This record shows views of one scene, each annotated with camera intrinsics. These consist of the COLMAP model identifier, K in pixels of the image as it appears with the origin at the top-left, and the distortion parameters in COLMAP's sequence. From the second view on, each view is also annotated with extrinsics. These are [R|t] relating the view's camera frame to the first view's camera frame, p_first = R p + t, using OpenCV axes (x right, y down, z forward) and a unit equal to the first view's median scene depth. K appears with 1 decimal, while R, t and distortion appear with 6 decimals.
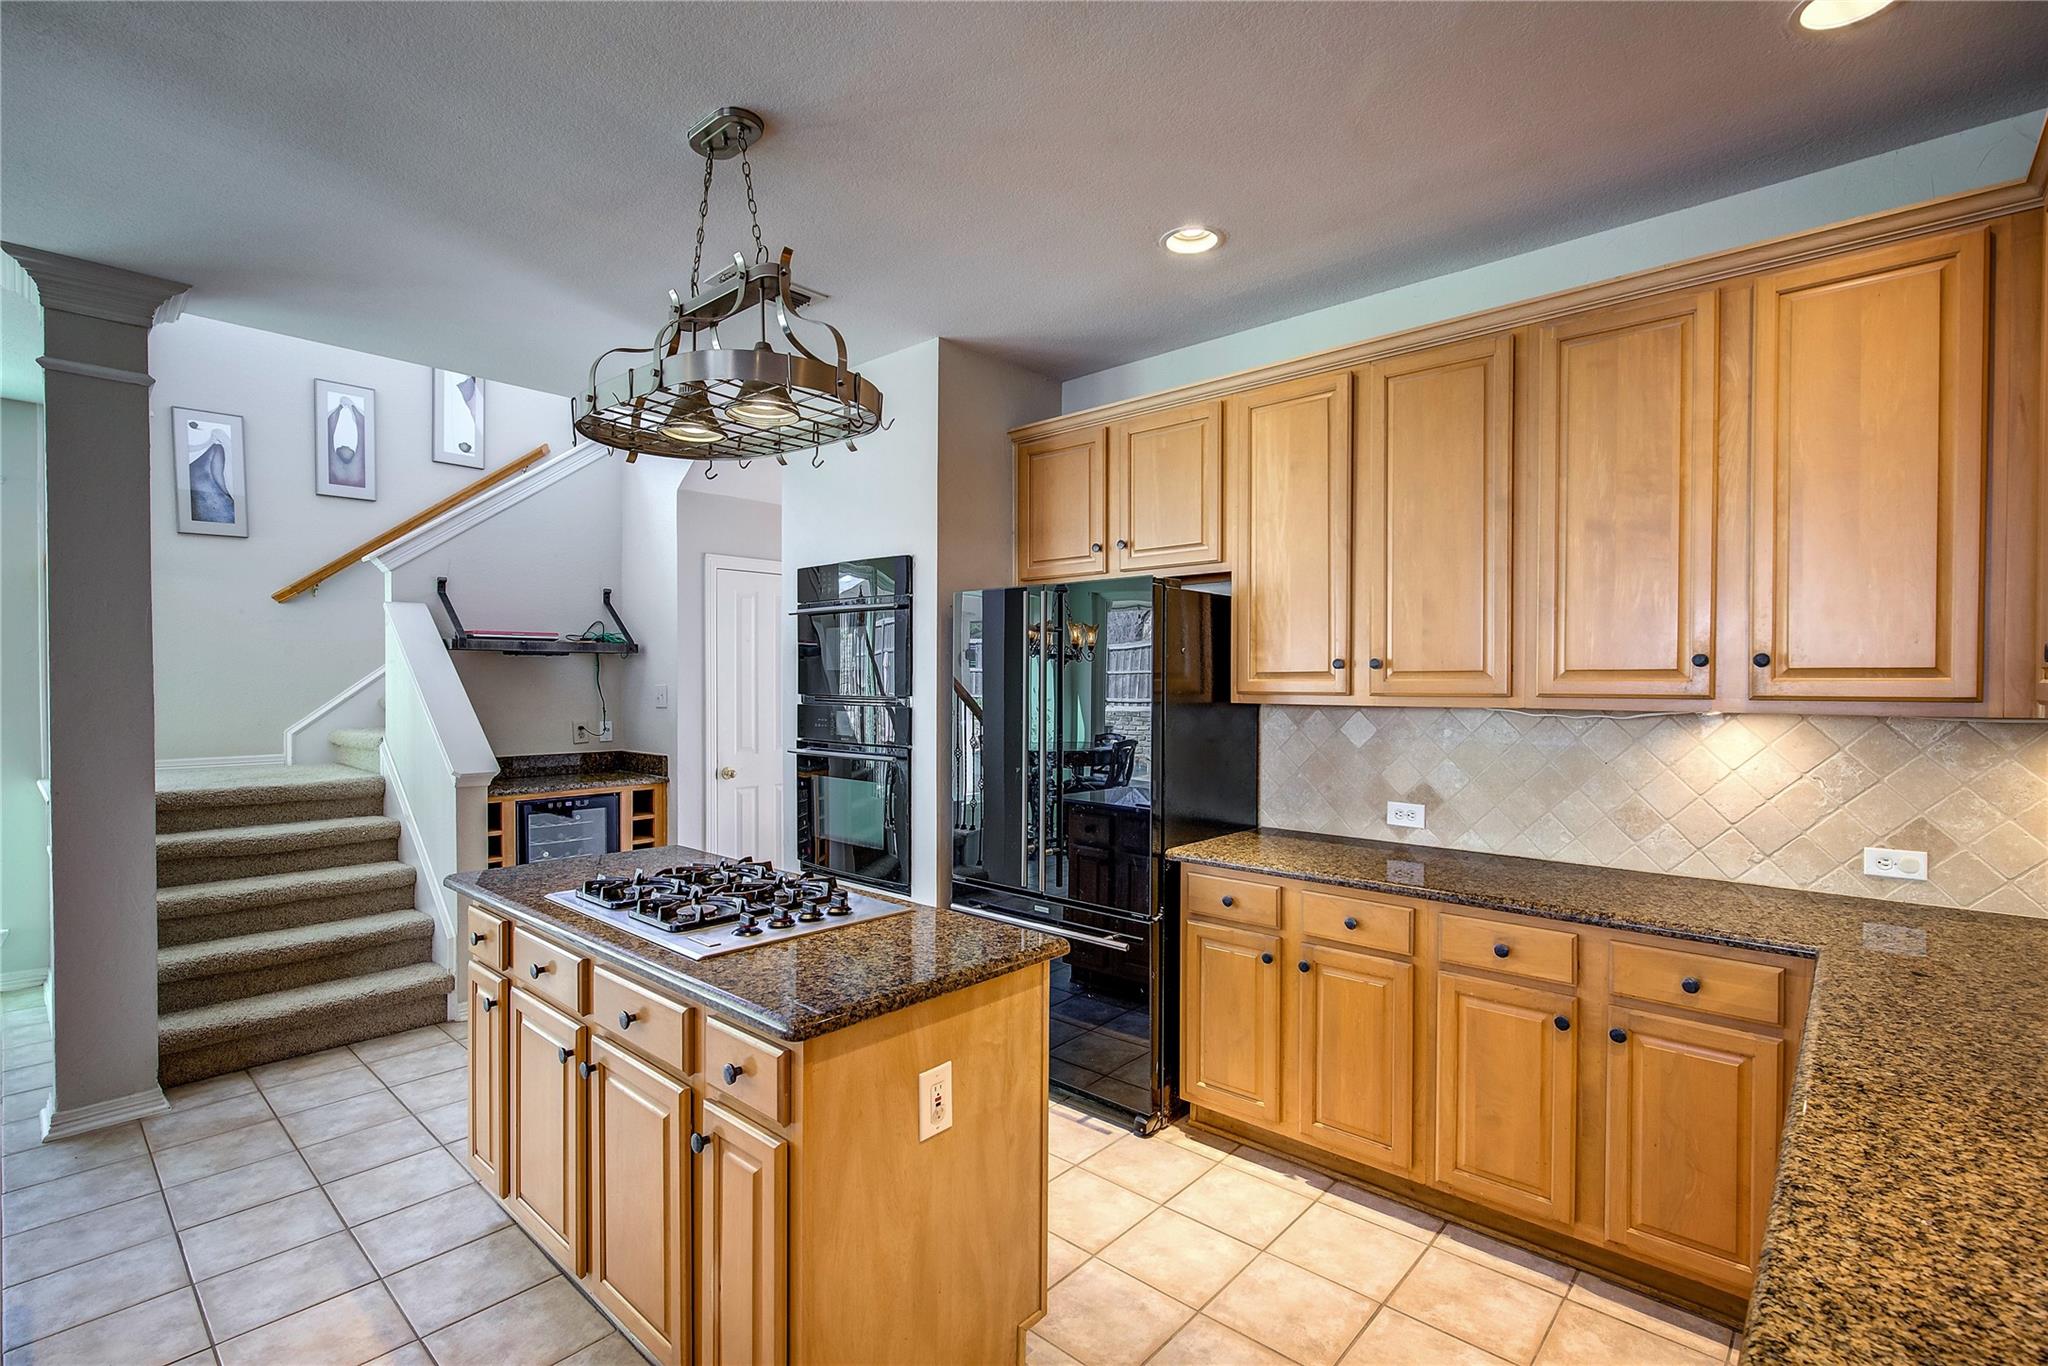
lens RADIAL K [[936.7, 0, 1028.9], [0, 936.7, 696.2], [0, 0, 1]] dist [0.000696, 0.000076]
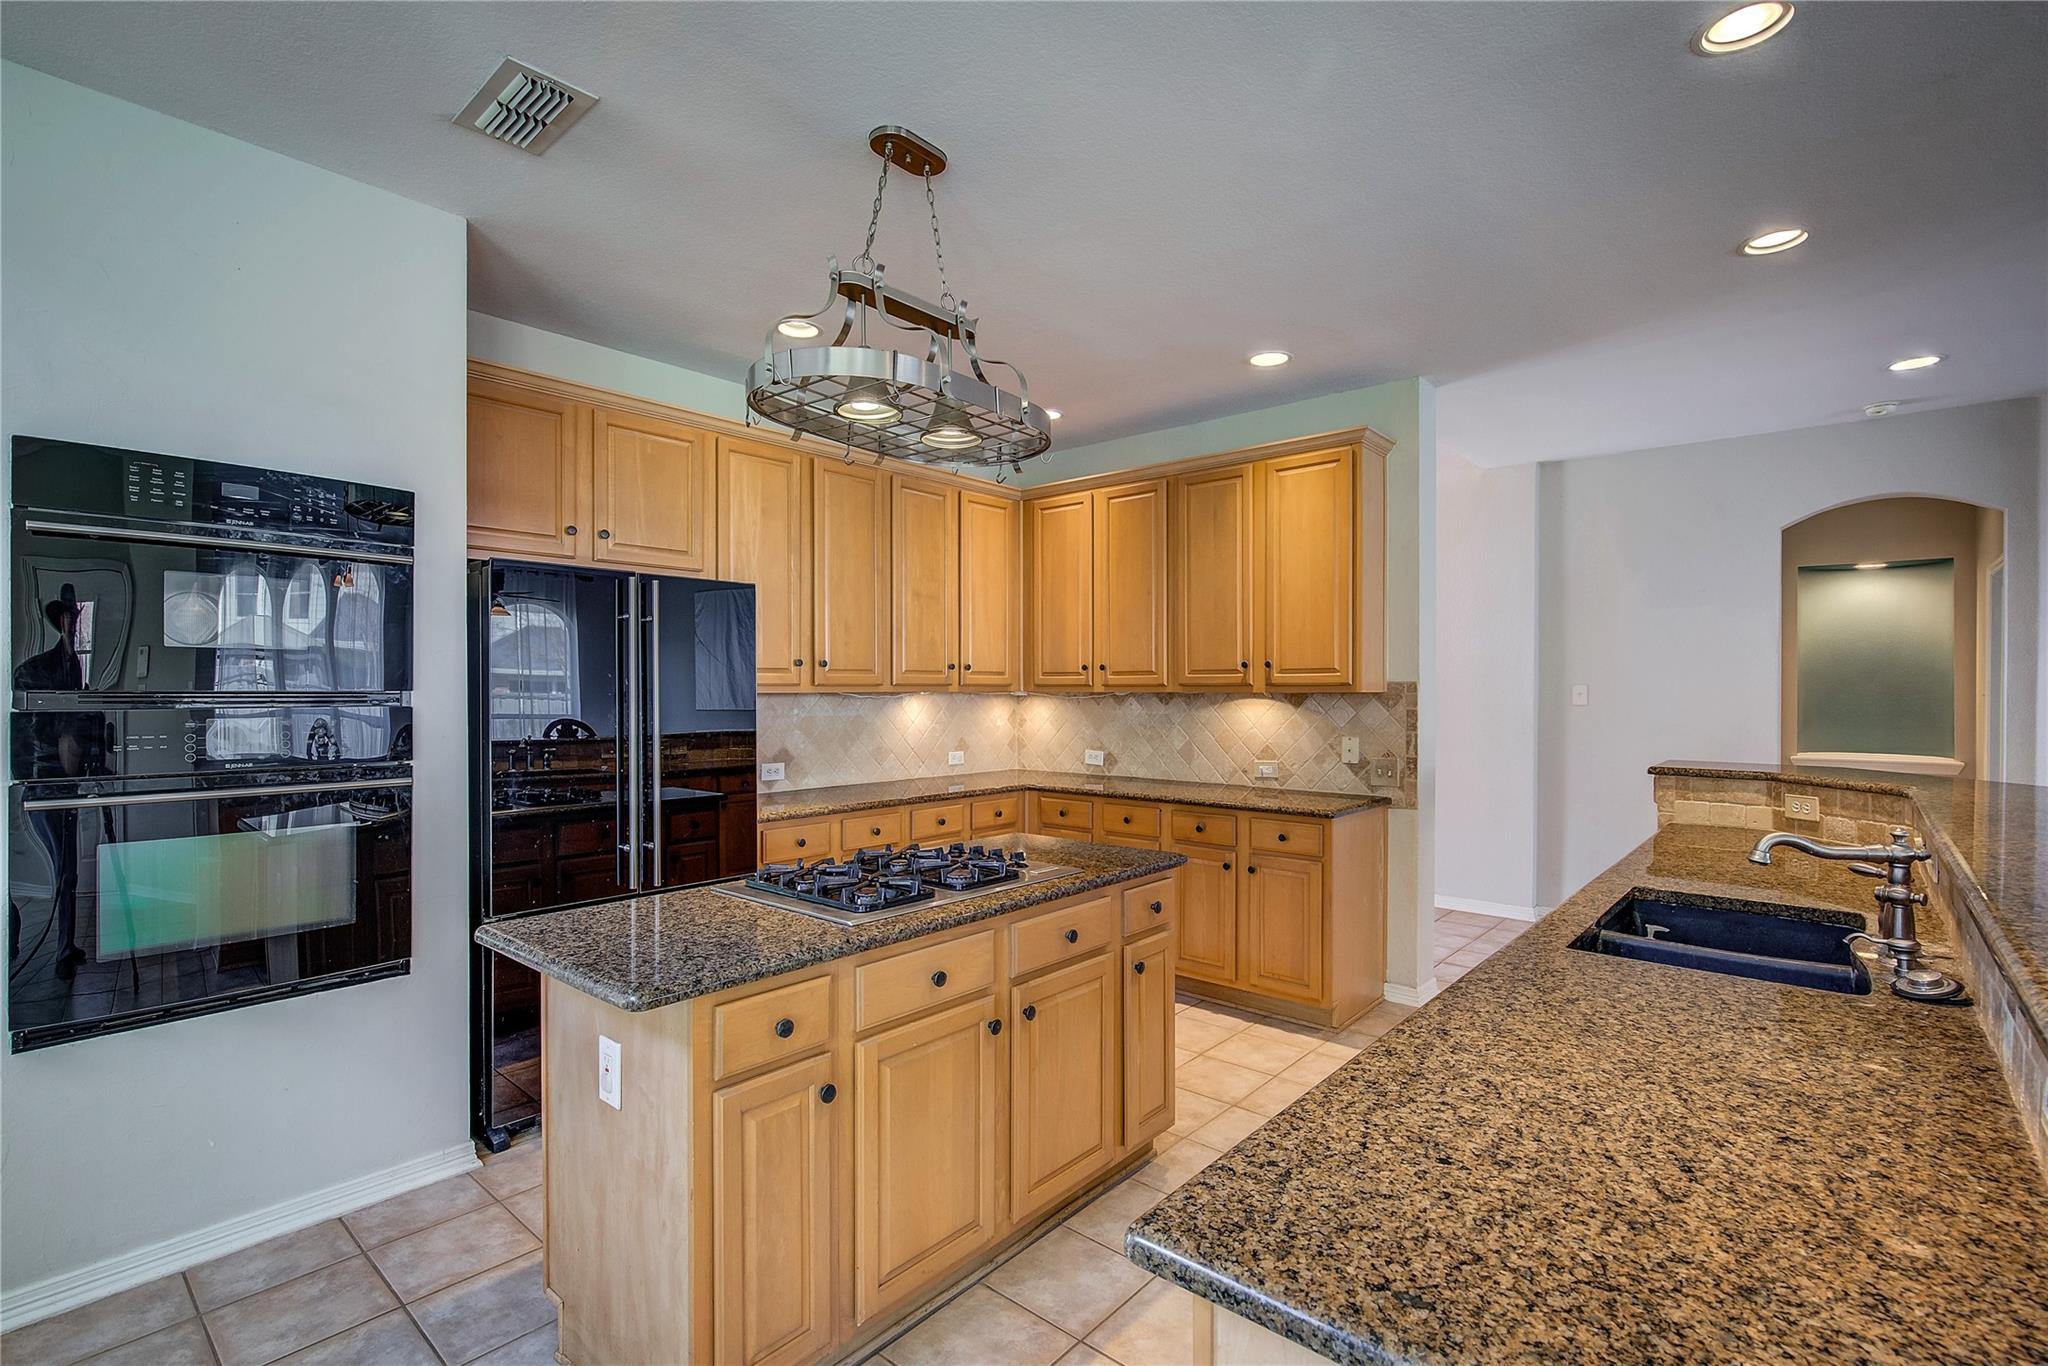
lens RADIAL K [[936.7, 0, 1029.1], [0, 936.7, 681.3], [0, 0, 1]] dist [0.000696, 0.000076]
pose [[-0.011906, 0.002240, 0.999927, -1.030795], [0.012945, 0.999914, -0.002086, 0.000314], [-0.999845, 0.012919, -0.011934, 0.661282]]
